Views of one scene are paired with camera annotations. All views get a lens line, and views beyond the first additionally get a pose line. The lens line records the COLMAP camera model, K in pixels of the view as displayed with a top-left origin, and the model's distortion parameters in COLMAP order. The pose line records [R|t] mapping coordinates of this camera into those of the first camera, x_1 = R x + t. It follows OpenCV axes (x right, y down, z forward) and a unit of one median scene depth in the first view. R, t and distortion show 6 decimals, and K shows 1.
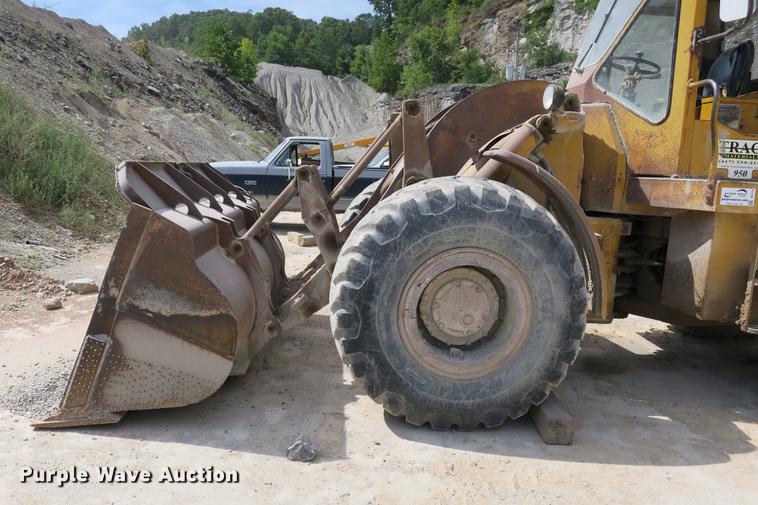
lens RADIAL K [[590.0, 0, 379.0], [0, 590.0, 252.5], [0, 0, 1]] dist [-0.007600, 0.001795]
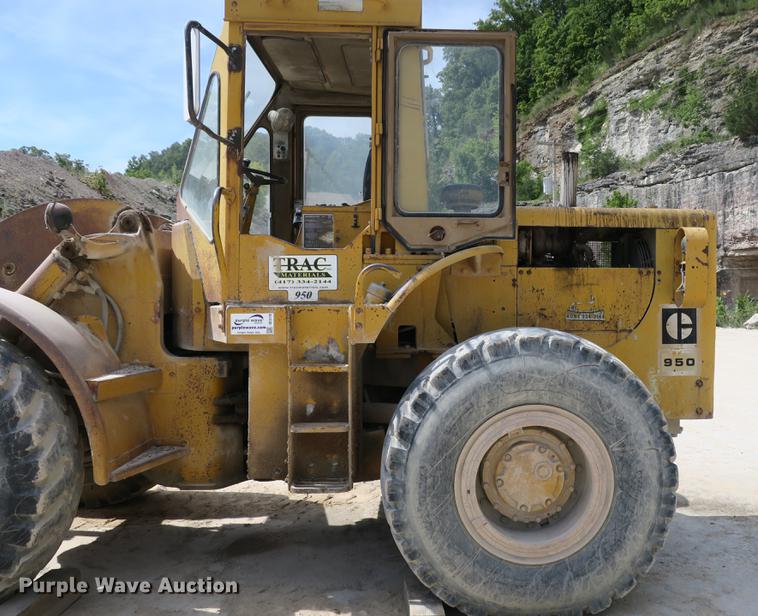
lens RADIAL K [[723.2, 0, 461.5], [0, 723.2, 307.0], [0, 0, 1]] dist [-0.005561, -0.006275]
pose [[0.998315, -0.054689, 0.019414, 0.817485], [0.056864, 0.988648, -0.139075, 0.035988], [-0.011588, 0.139945, 0.990091, -0.004564]]
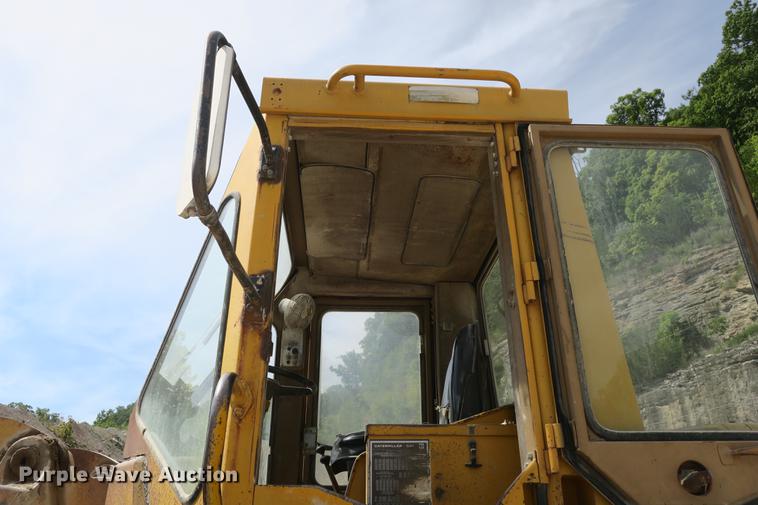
lens RADIAL K [[590.0, 0, 379.0], [0, 590.0, 252.5], [0, 0, 1]] dist [-0.007600, 0.001795]
pose [[0.997628, -0.047256, 0.050057, 0.597937], [0.067338, 0.820941, -0.567029, -0.128116], [-0.014299, 0.569055, 0.822175, 0.599244]]
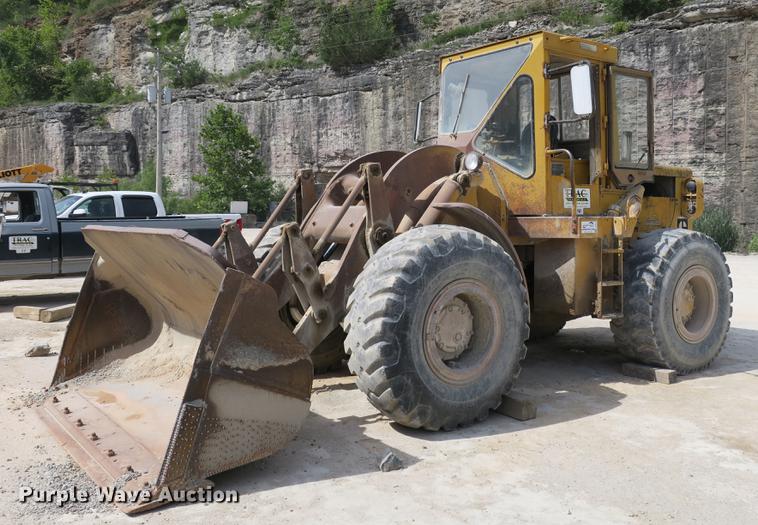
lens RADIAL K [[727.4, 0, 421.5], [0, 727.4, 219.9], [0, 0, 1]] dist [-0.007169, 0.012779]
pose [[0.819187, -0.055605, 0.570825, -0.721906], [0.123675, 0.988999, -0.081145, -0.015515], [-0.560034, 0.137070, 0.817052, -0.241118]]
